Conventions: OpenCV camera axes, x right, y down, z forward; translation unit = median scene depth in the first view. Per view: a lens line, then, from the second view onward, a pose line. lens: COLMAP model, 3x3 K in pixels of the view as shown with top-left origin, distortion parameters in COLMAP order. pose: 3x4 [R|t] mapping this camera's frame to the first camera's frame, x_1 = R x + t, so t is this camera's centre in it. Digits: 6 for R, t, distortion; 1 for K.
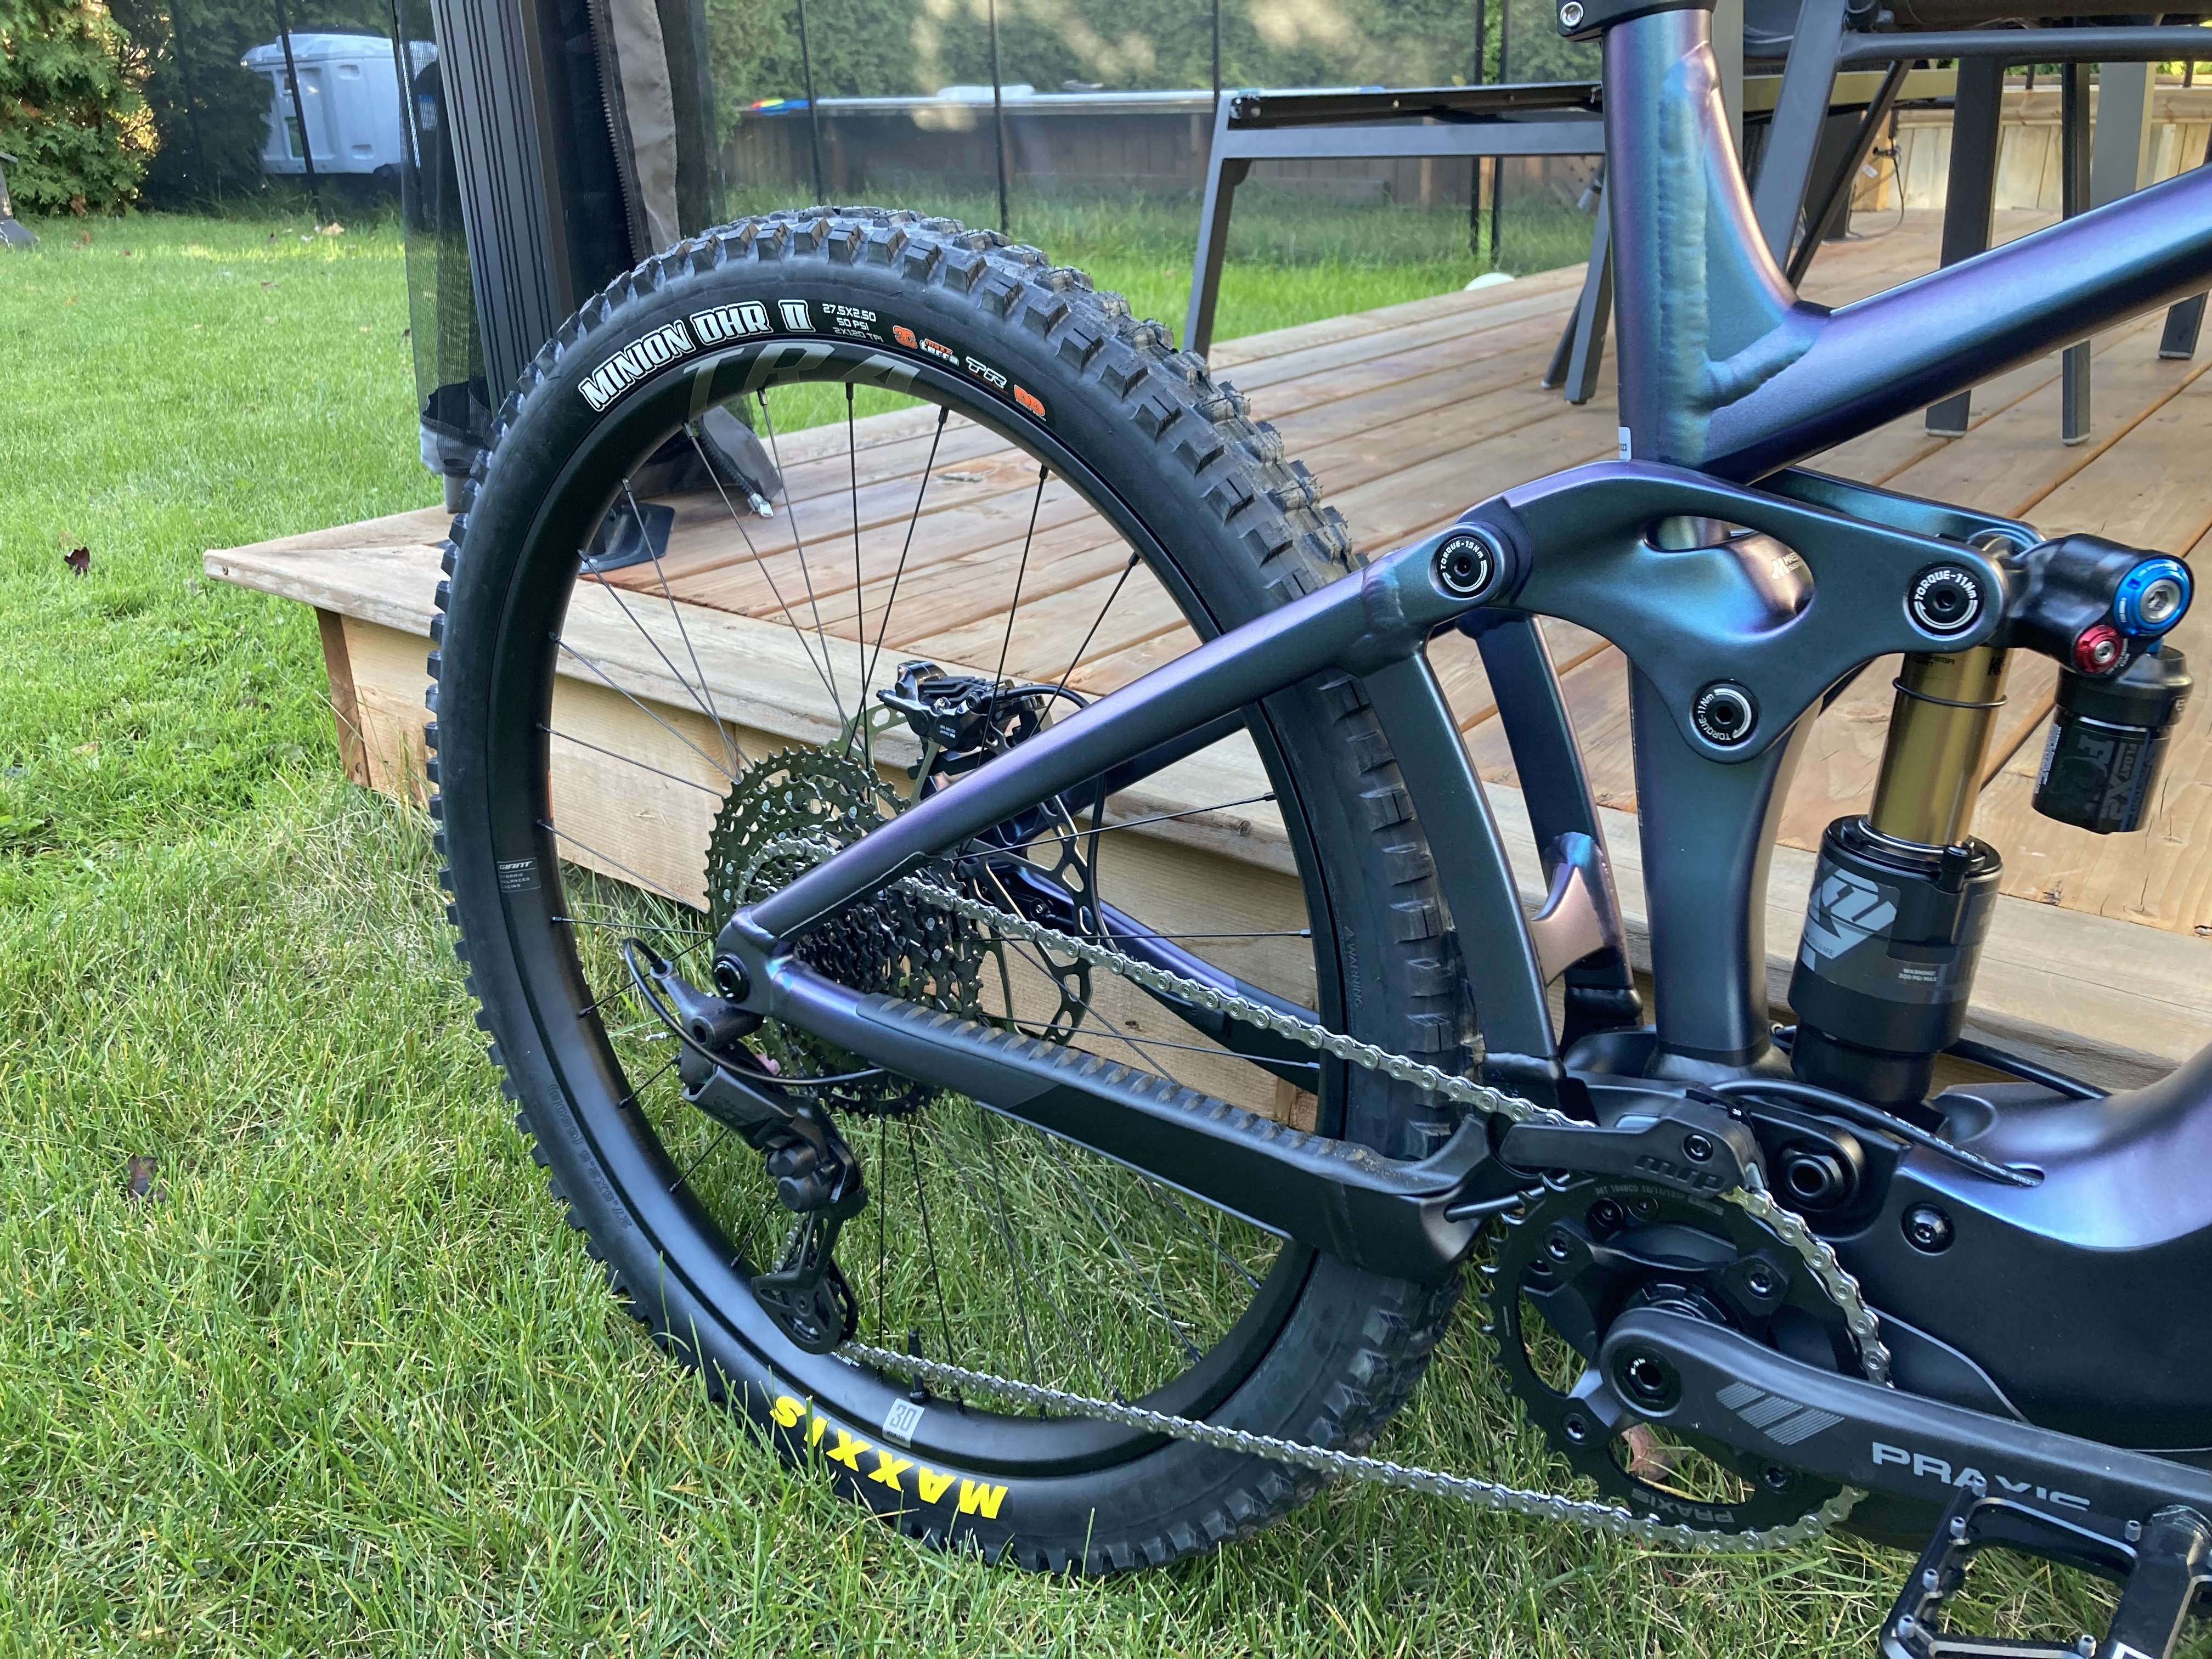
lens RADIAL K [[1790.1, 0, 1104.7], [0, 1790.1, 790.4], [0, 0, 1]] dist [0.028125, -0.045402]
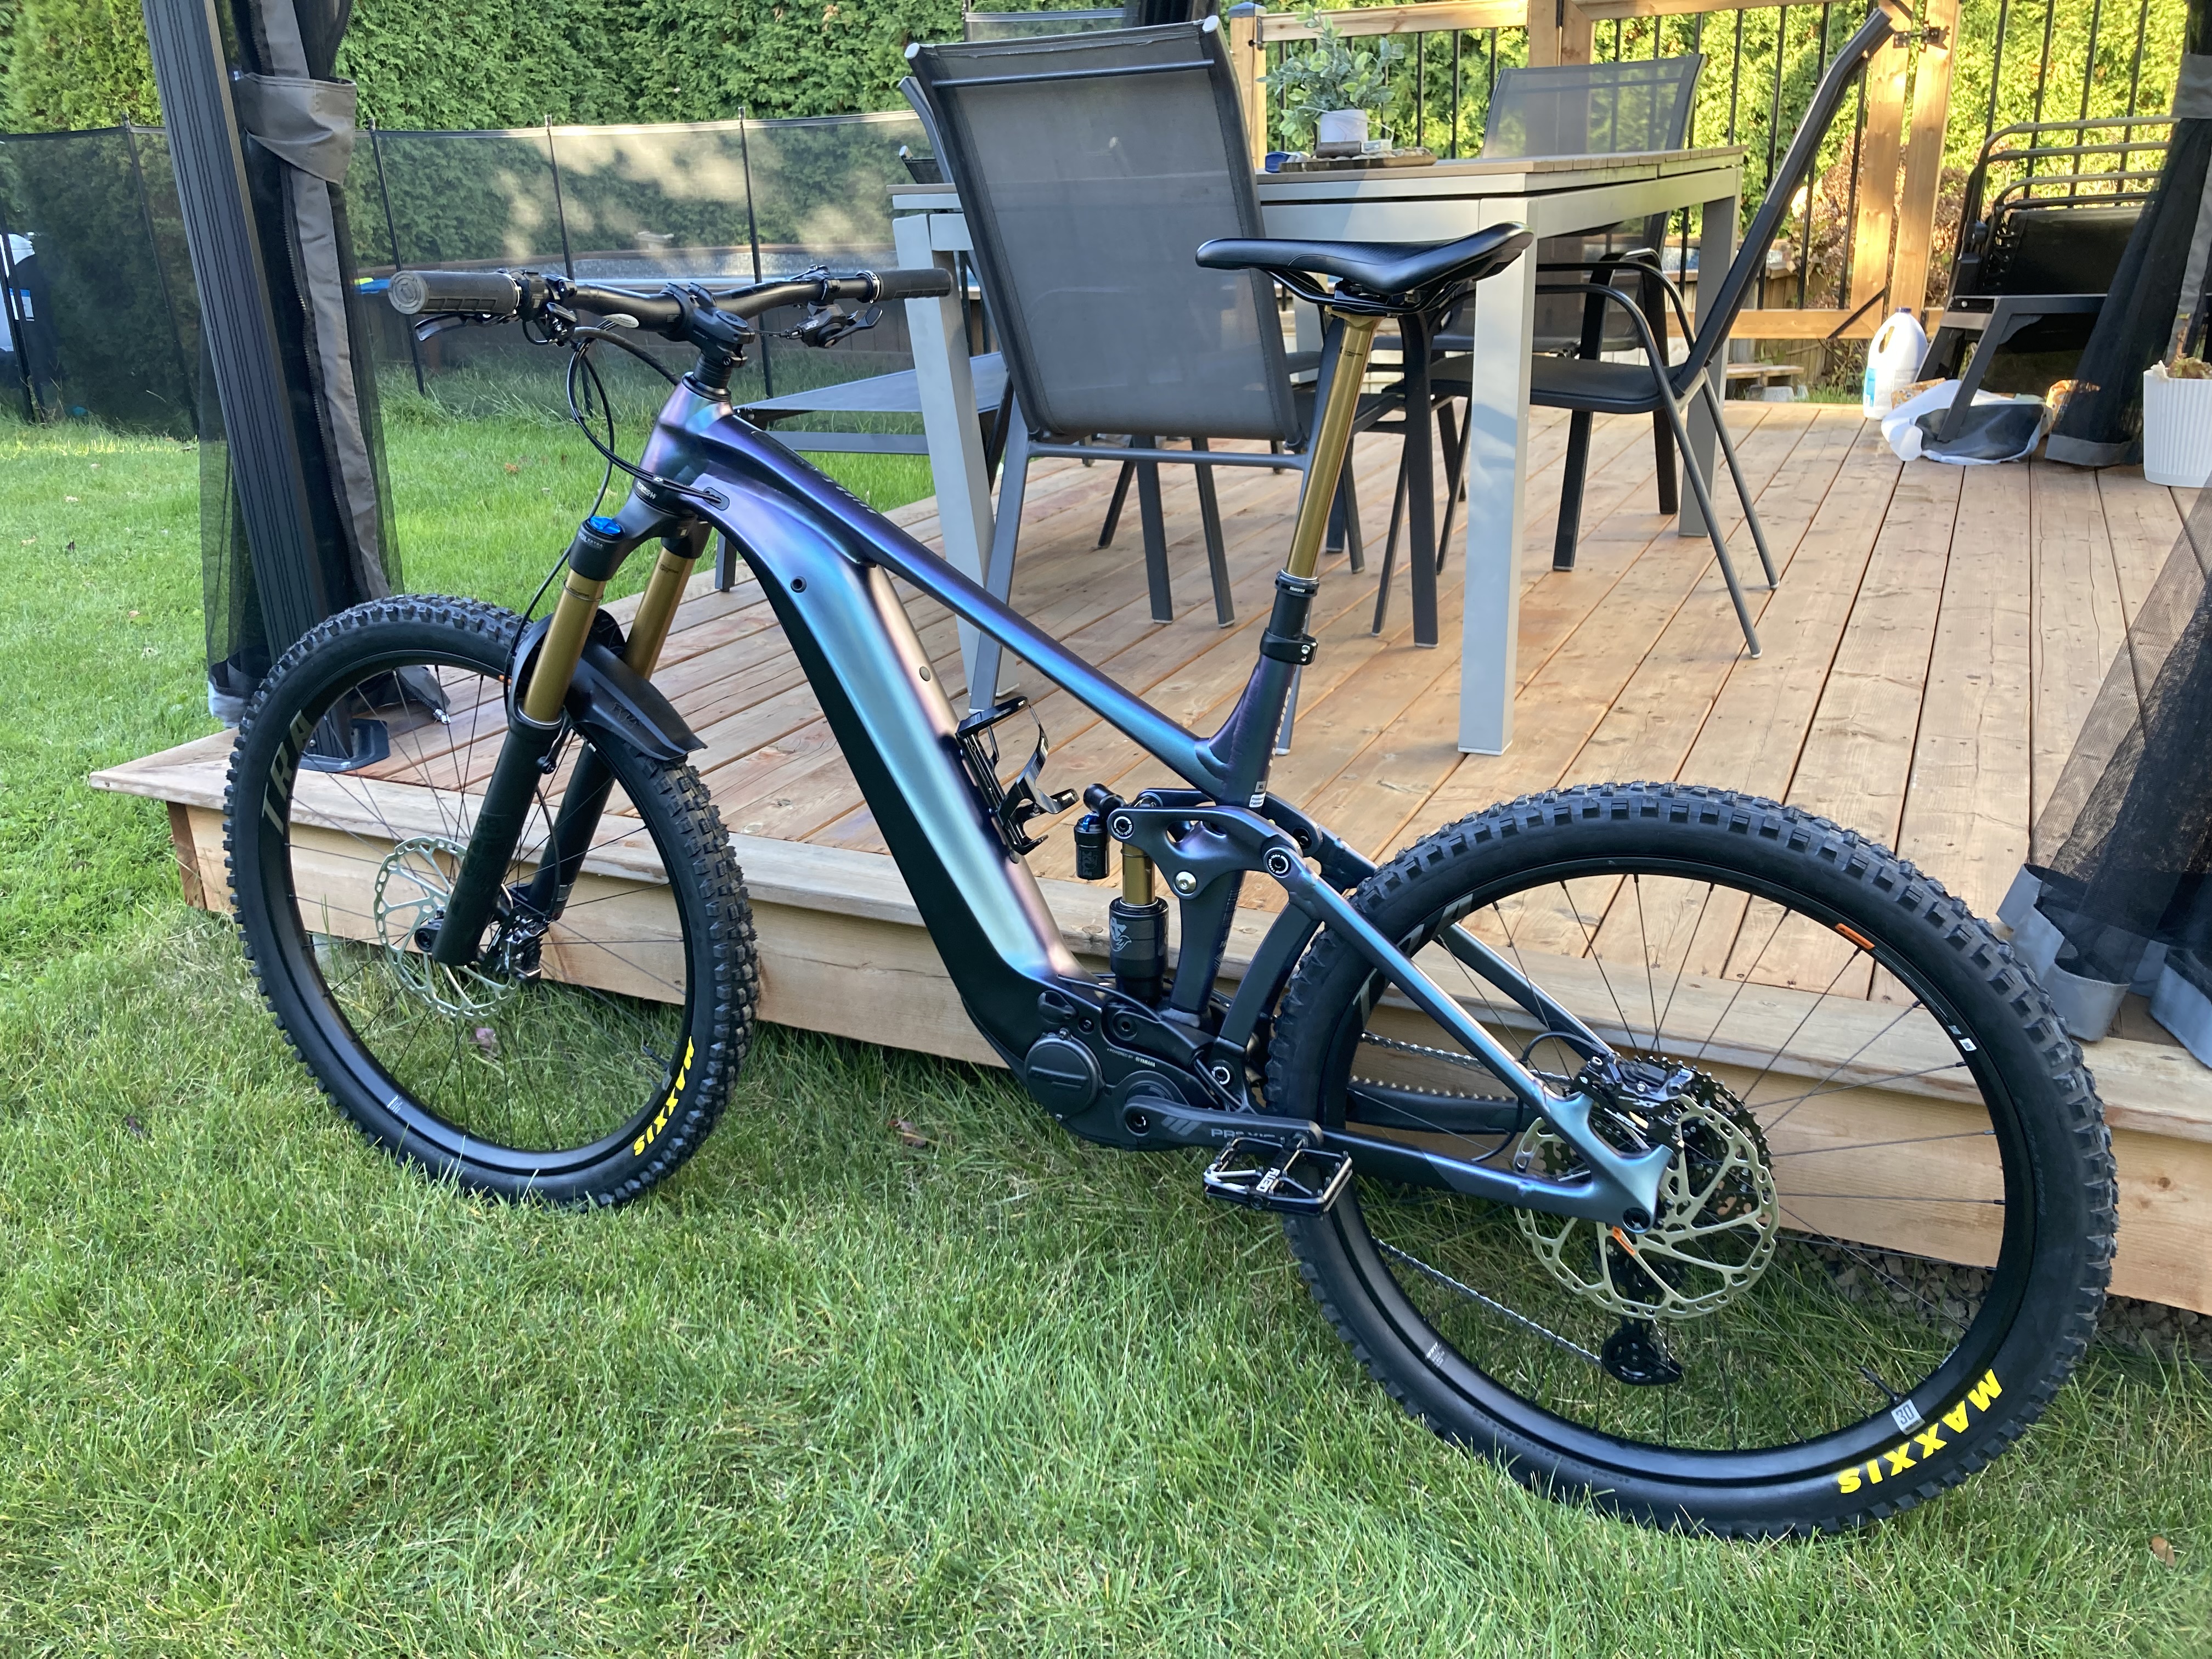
lens RADIAL K [[1803.3, 0, 1089.9], [0, 1803.3, 777.0], [0, 0, 1]] dist [0.016646, -0.006369]
pose [[0.977565, -0.076464, 0.196266, 0.110717], [0.086700, 0.995258, -0.044091, 0.038447], [-0.191964, 0.060118, 0.979559, -1.383668]]
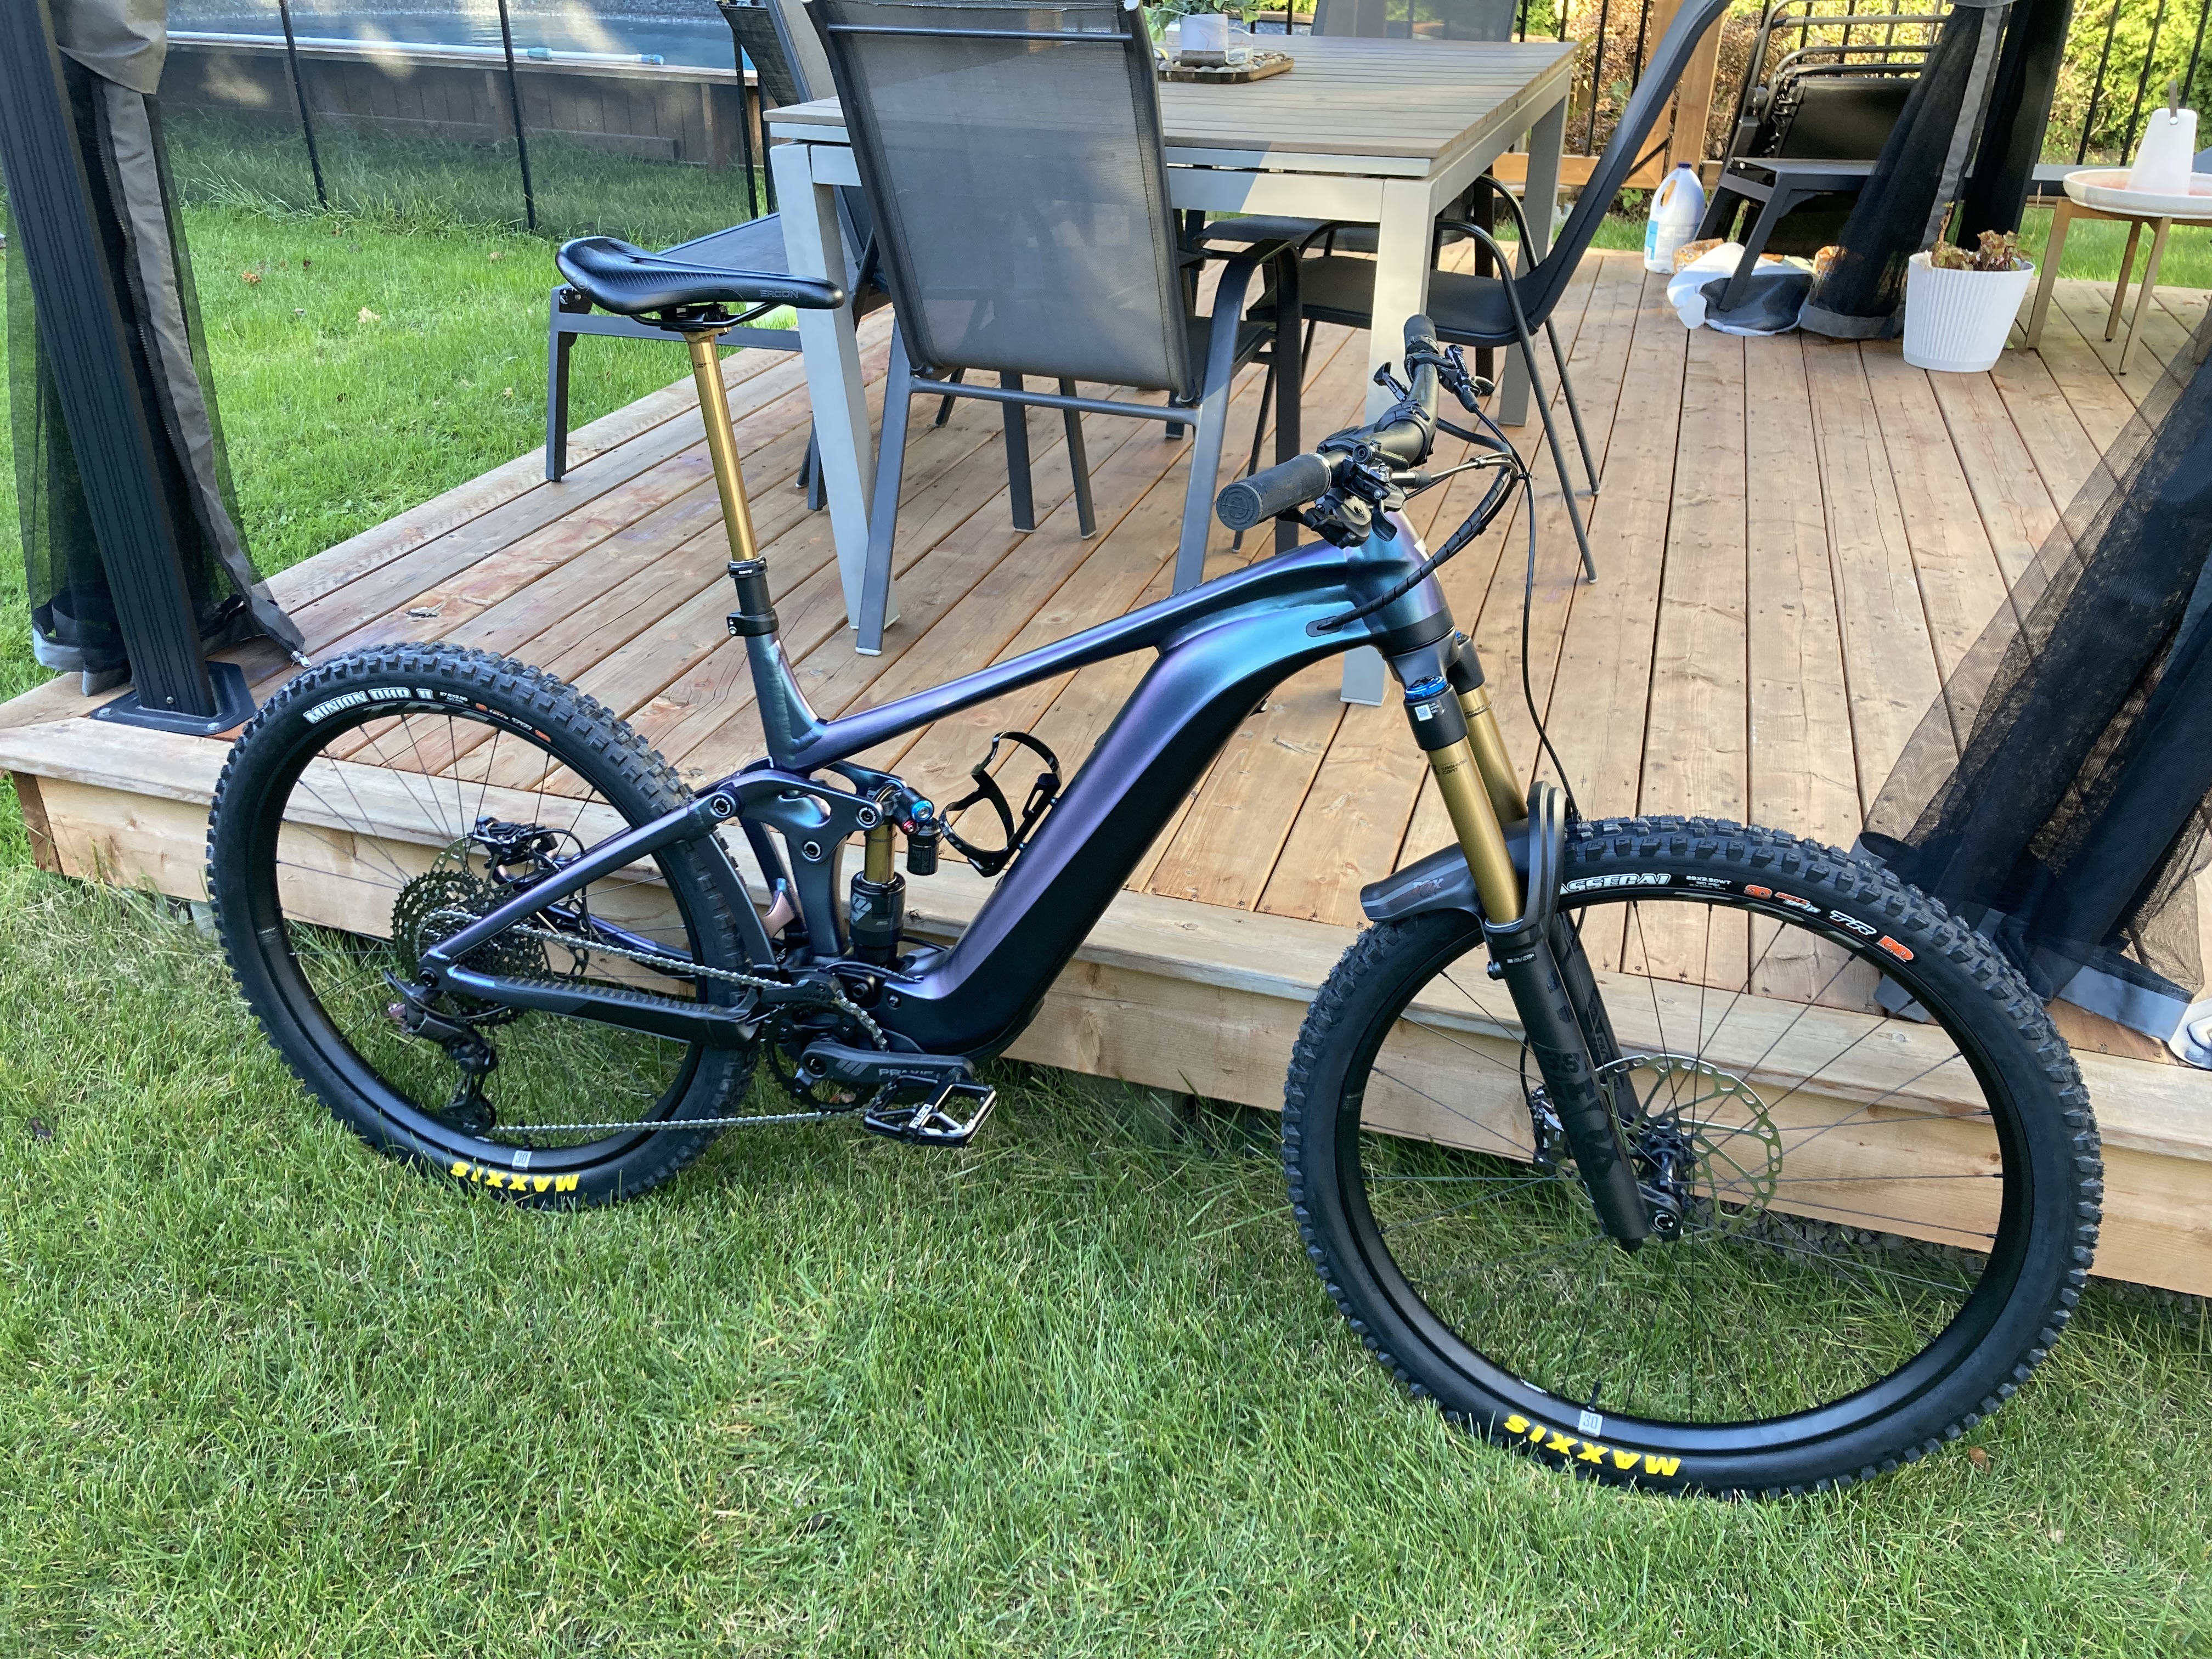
lens RADIAL K [[1790.1, 0, 1104.7], [0, 1790.1, 790.4], [0, 0, 1]] dist [0.028125, -0.045402]
pose [[0.935127, -0.129938, 0.329628, -0.123751], [0.096542, 0.988569, 0.115809, -0.304184], [-0.340908, -0.076473, 0.936981, -1.378164]]
